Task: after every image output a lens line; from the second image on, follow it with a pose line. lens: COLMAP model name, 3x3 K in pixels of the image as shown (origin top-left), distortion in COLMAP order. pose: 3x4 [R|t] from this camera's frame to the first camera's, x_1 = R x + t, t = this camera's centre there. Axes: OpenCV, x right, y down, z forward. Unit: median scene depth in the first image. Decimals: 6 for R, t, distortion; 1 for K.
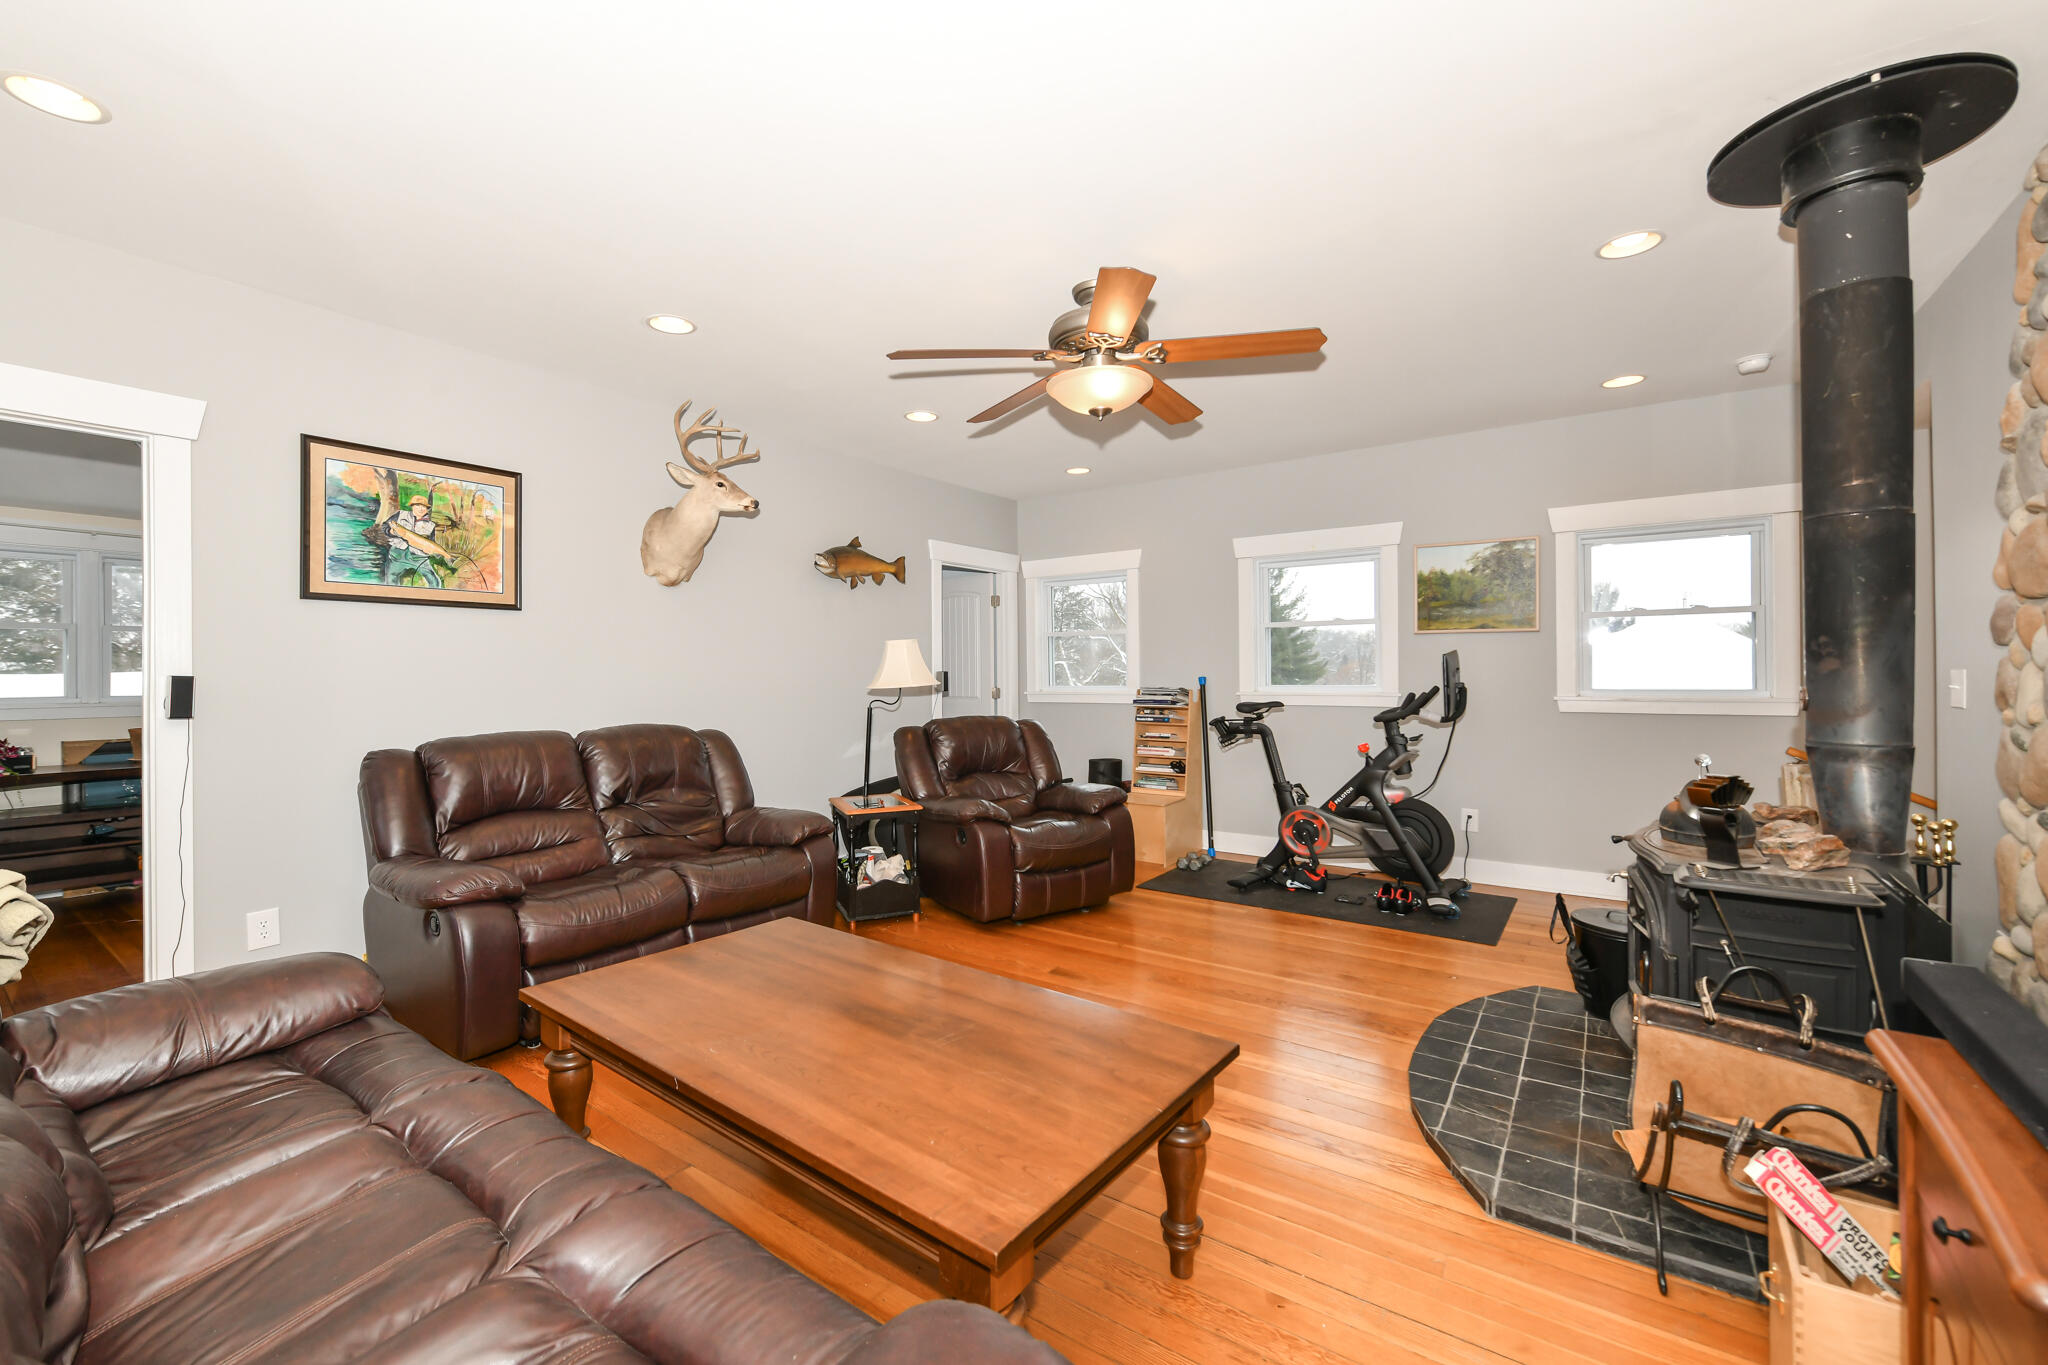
lens RADIAL K [[833.5, 0, 1026.7], [0, 833.5, 675.7], [0, 0, 1]] dist [-0.004565, 0.000010]
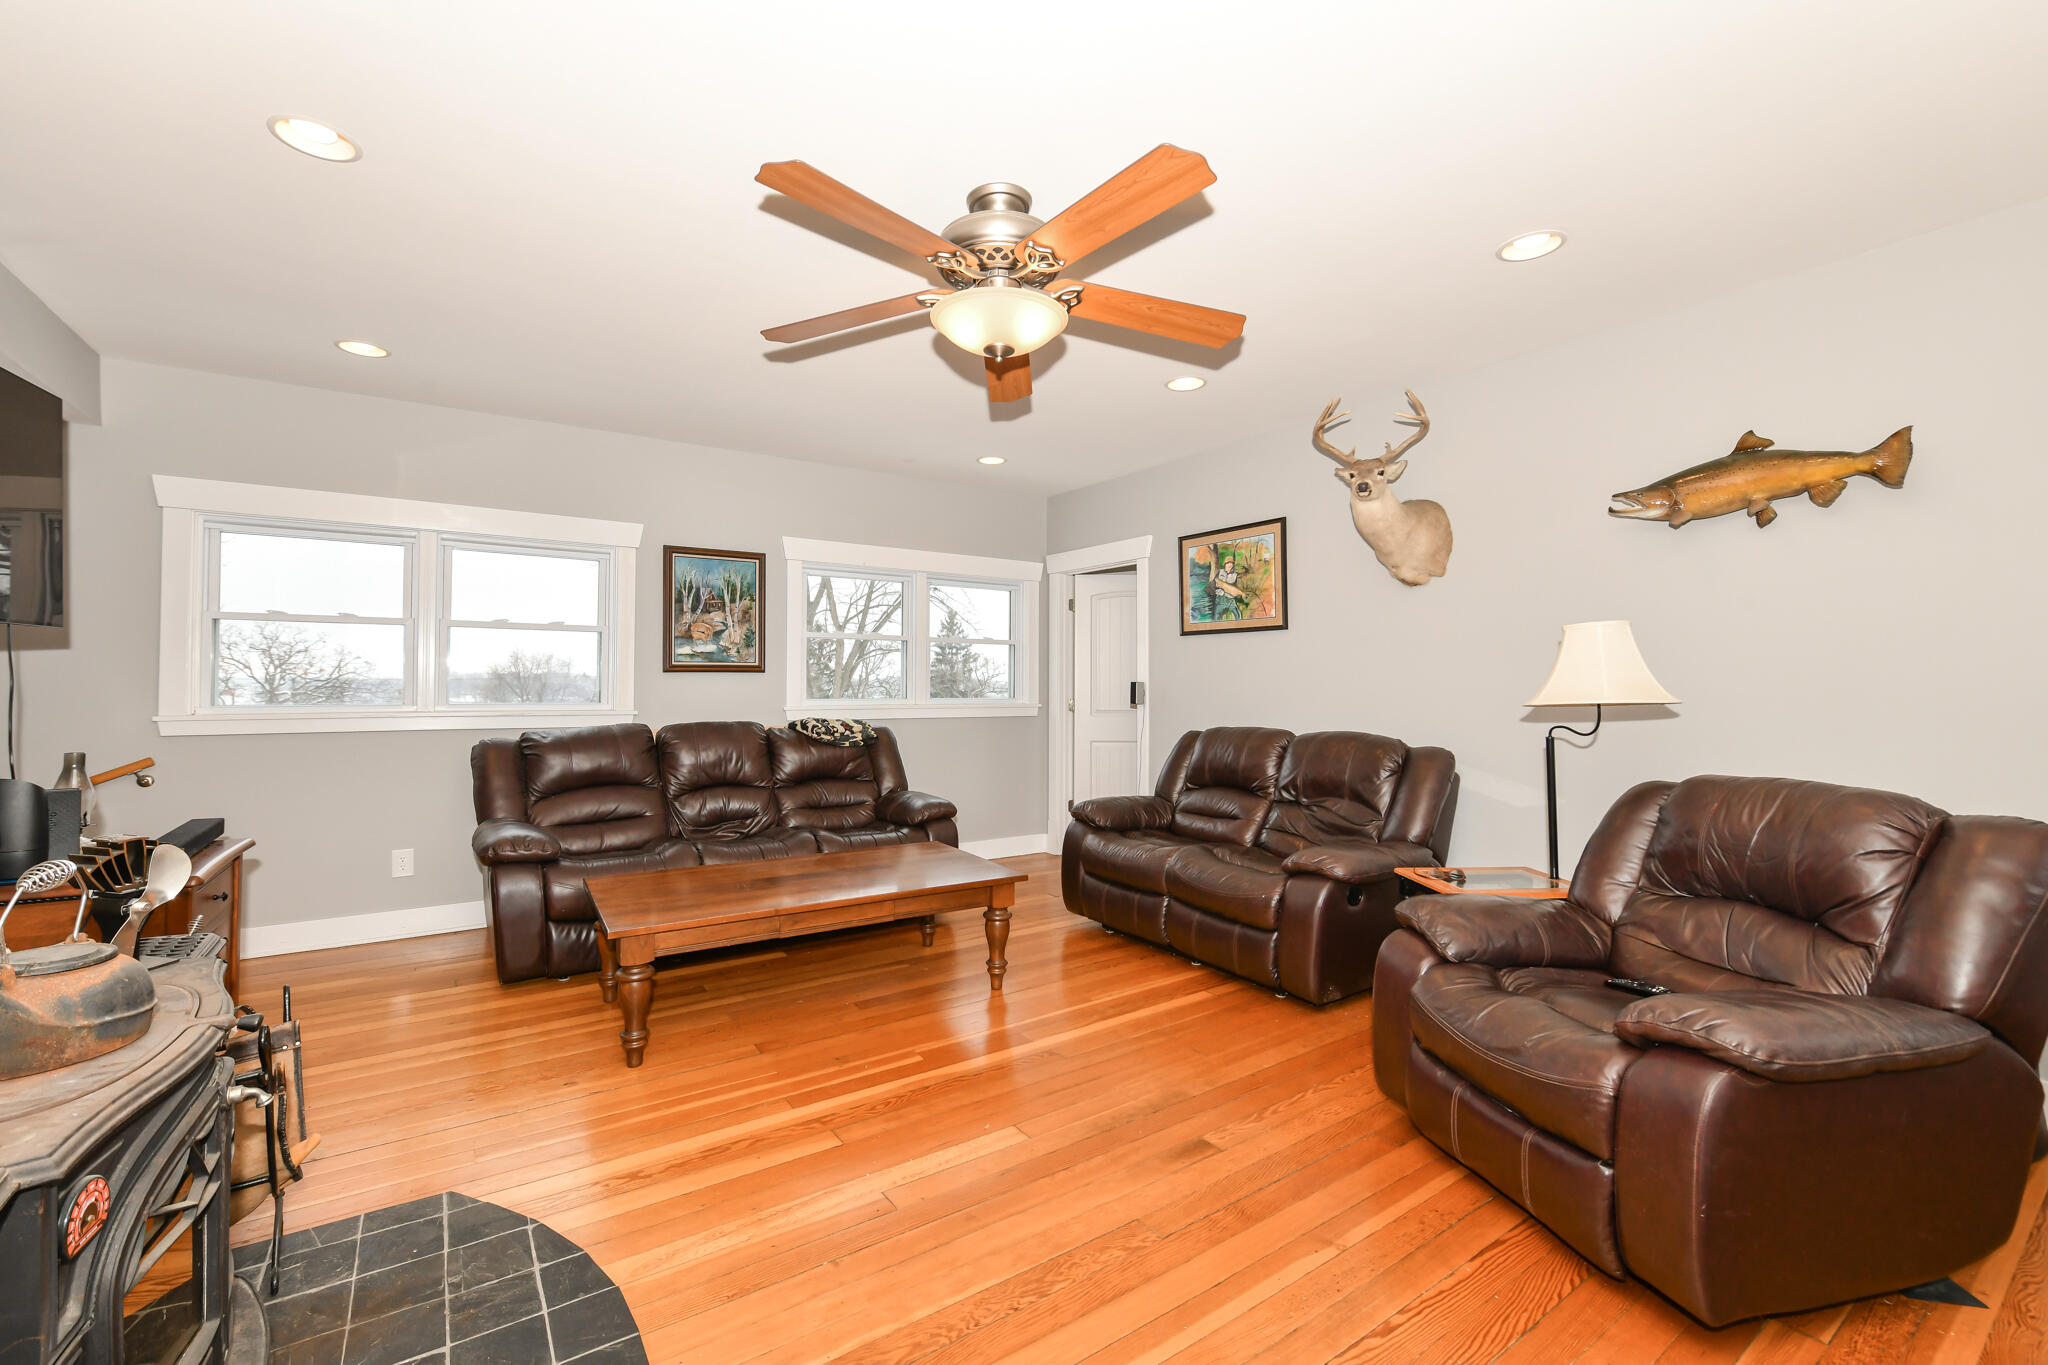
lens RADIAL K [[833.5, 0, 1027.9], [0, 833.5, 679.6], [0, 0, 1]] dist [-0.004565, 0.000010]
pose [[-0.331319, 0.006927, -0.943493, 0.719246], [0.003819, 0.999975, 0.006000, -0.014766], [0.943511, -0.001615, -0.331337, 1.128057]]
